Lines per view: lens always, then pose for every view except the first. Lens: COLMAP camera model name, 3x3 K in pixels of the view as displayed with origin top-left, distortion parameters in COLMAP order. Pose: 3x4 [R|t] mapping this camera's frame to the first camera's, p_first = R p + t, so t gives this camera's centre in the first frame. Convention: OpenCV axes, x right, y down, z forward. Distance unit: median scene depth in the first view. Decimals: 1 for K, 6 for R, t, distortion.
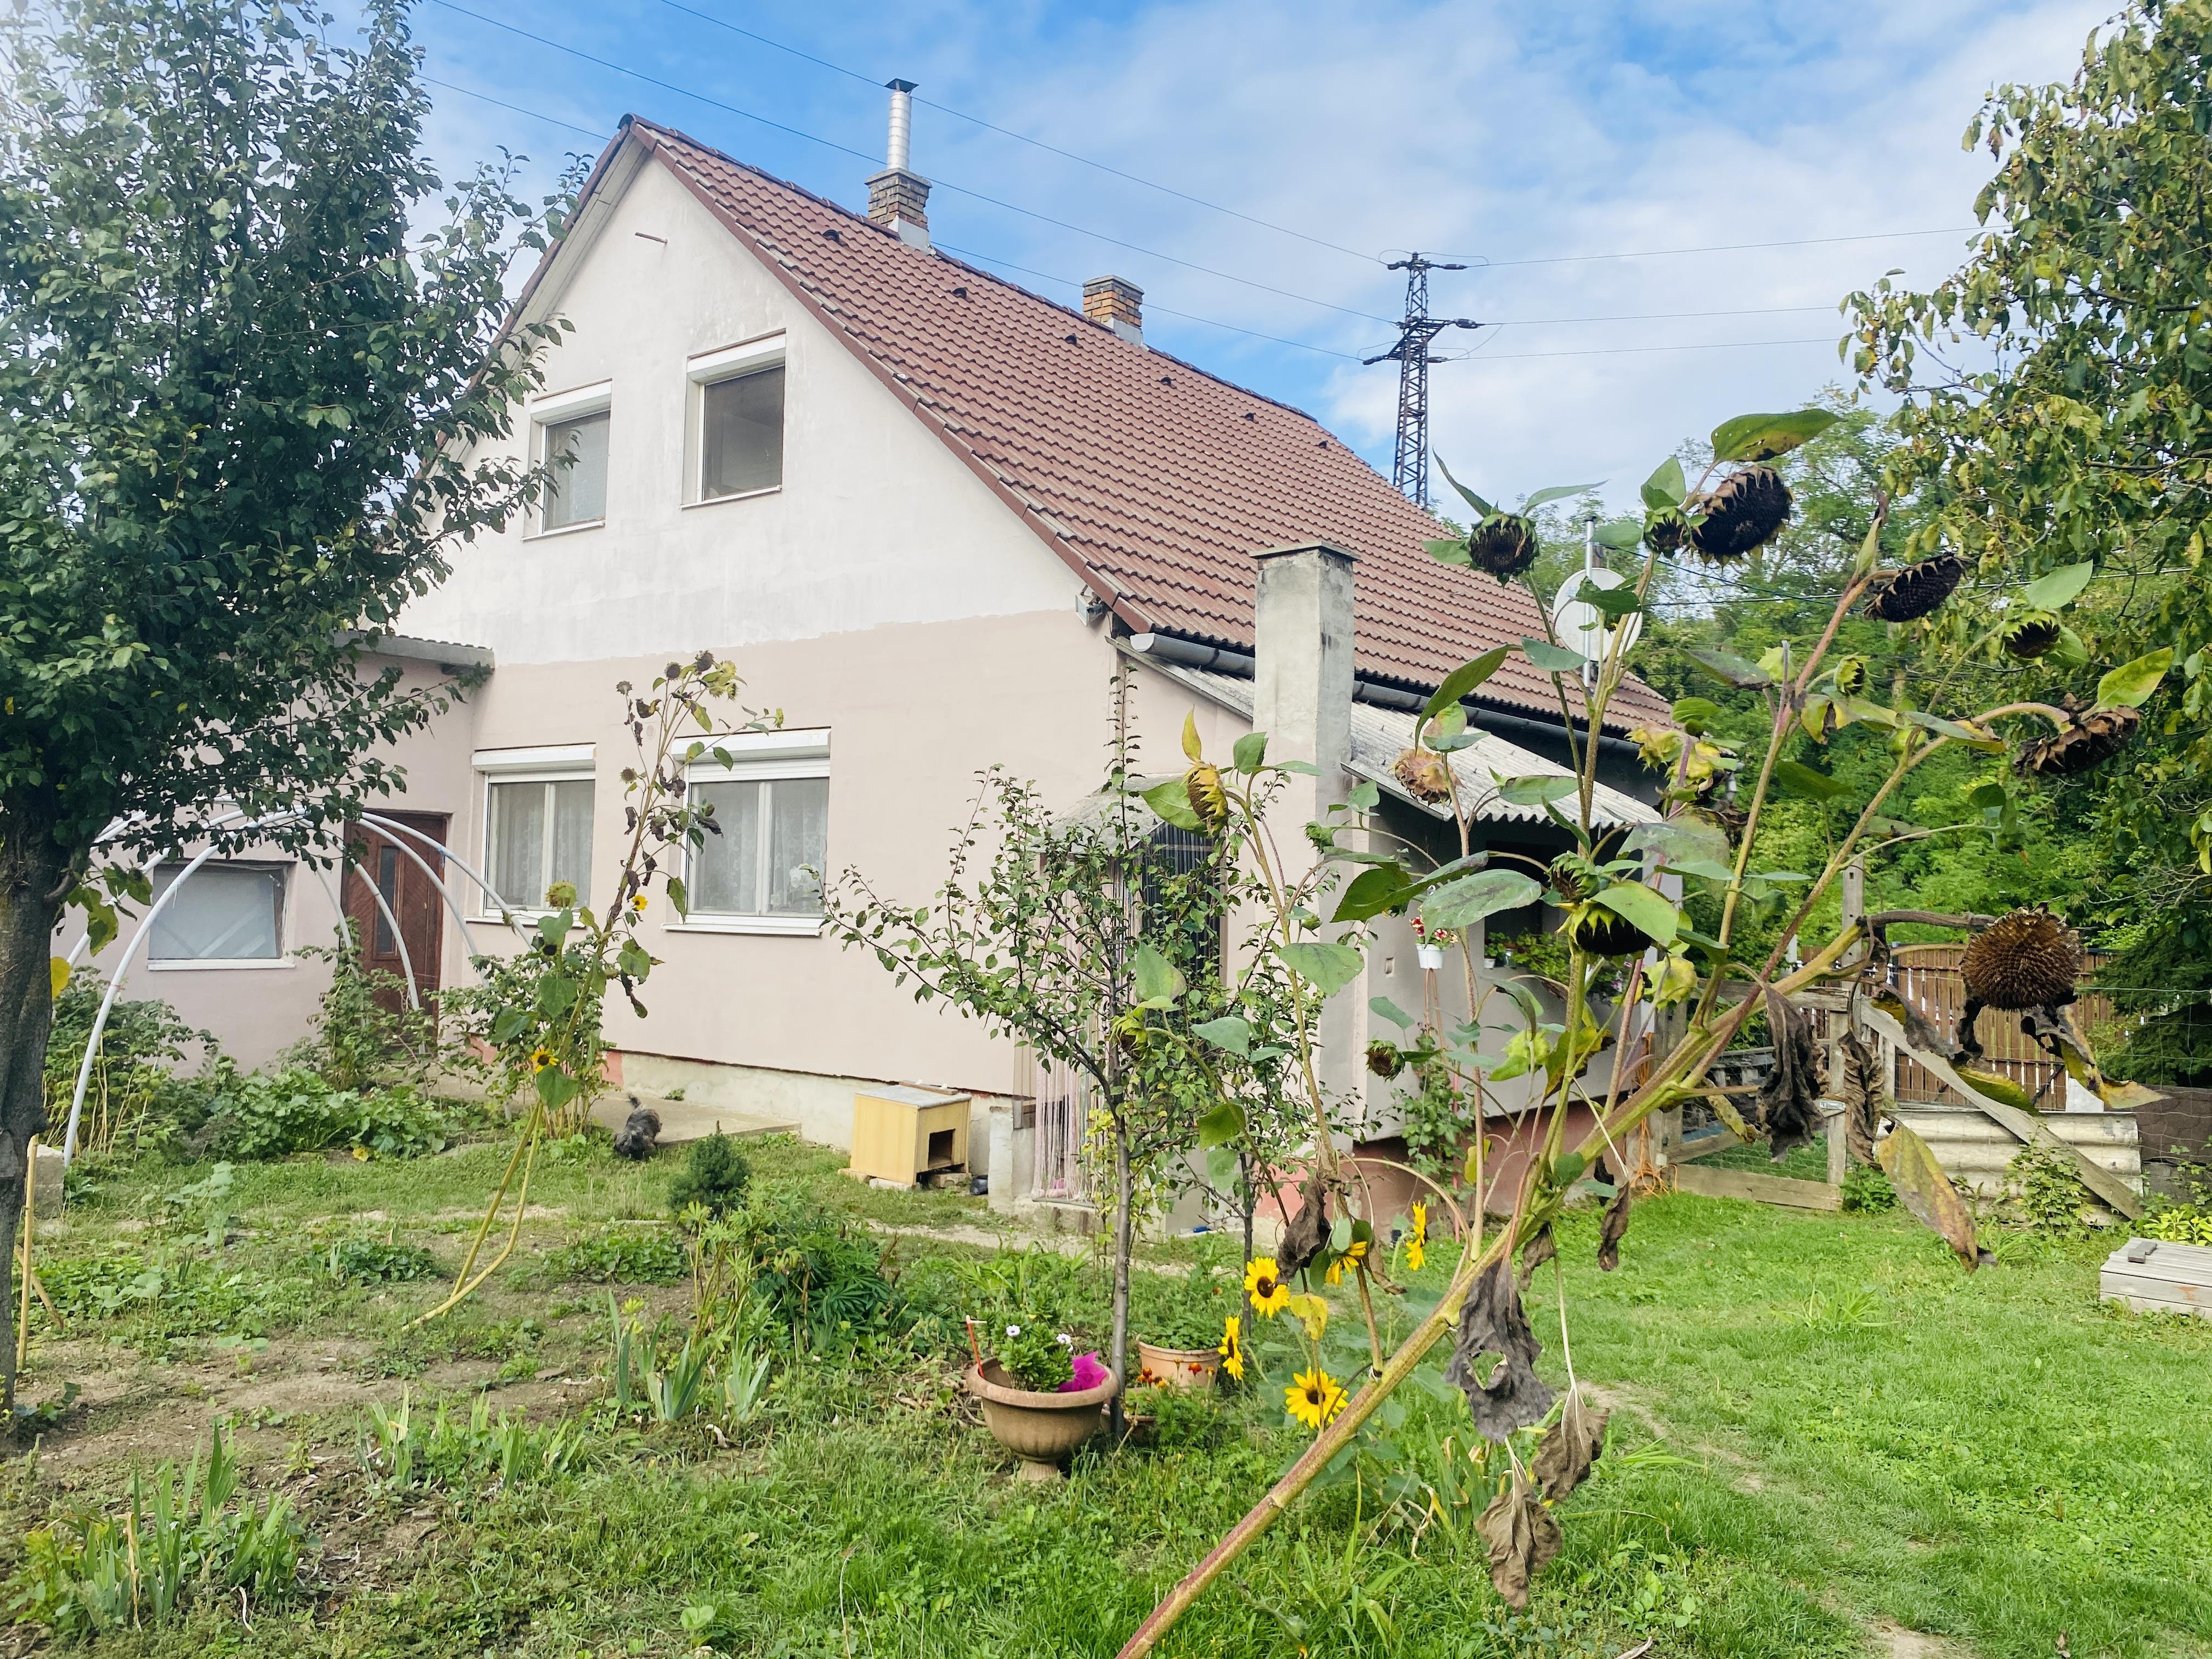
lens RADIAL K [[1677.3, 0, 1106.0], [0, 1677.3, 829.5], [0, 0, 1]] dist [0.067053, -0.080655]
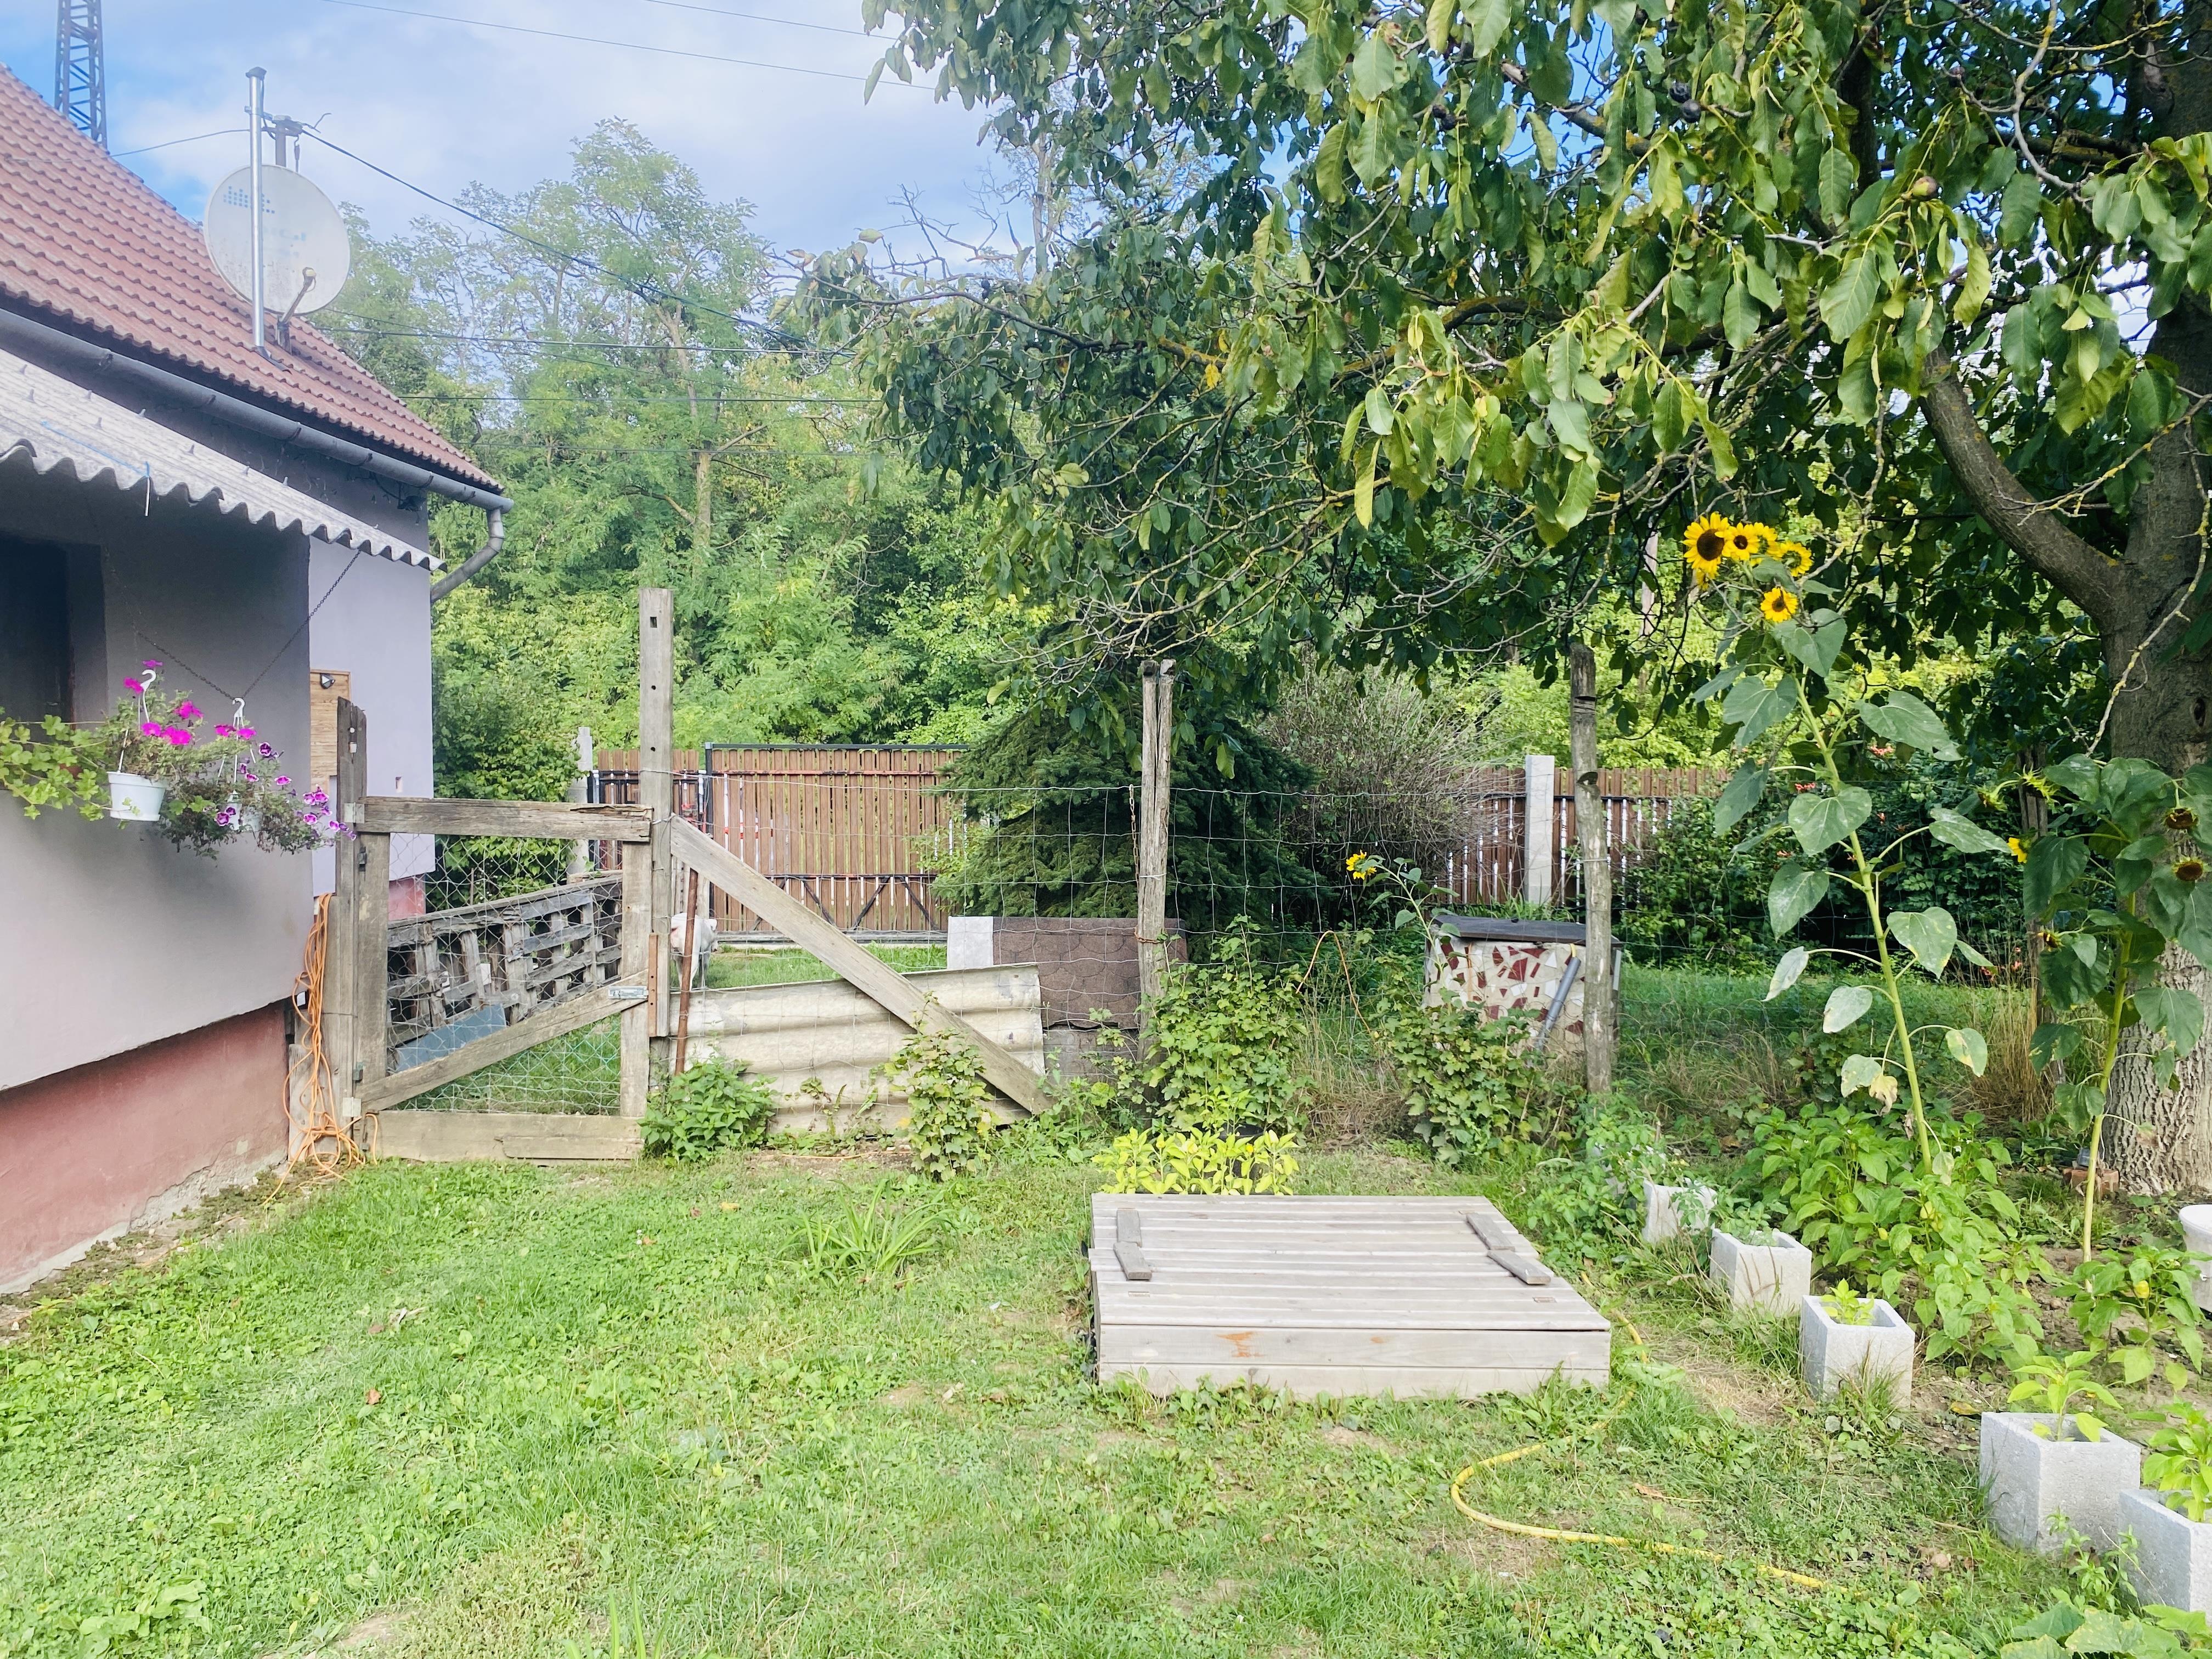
lens RADIAL K [[1677.3, 0, 1106.0], [0, 1677.3, 829.5], [0, 0, 1]] dist [0.067053, -0.080655]
pose [[0.782255, -0.048313, 0.621082, 0.188155], [-0.018382, 0.994764, 0.100533, 0.039420], [-0.622687, -0.090060, 0.777271, 0.424156]]
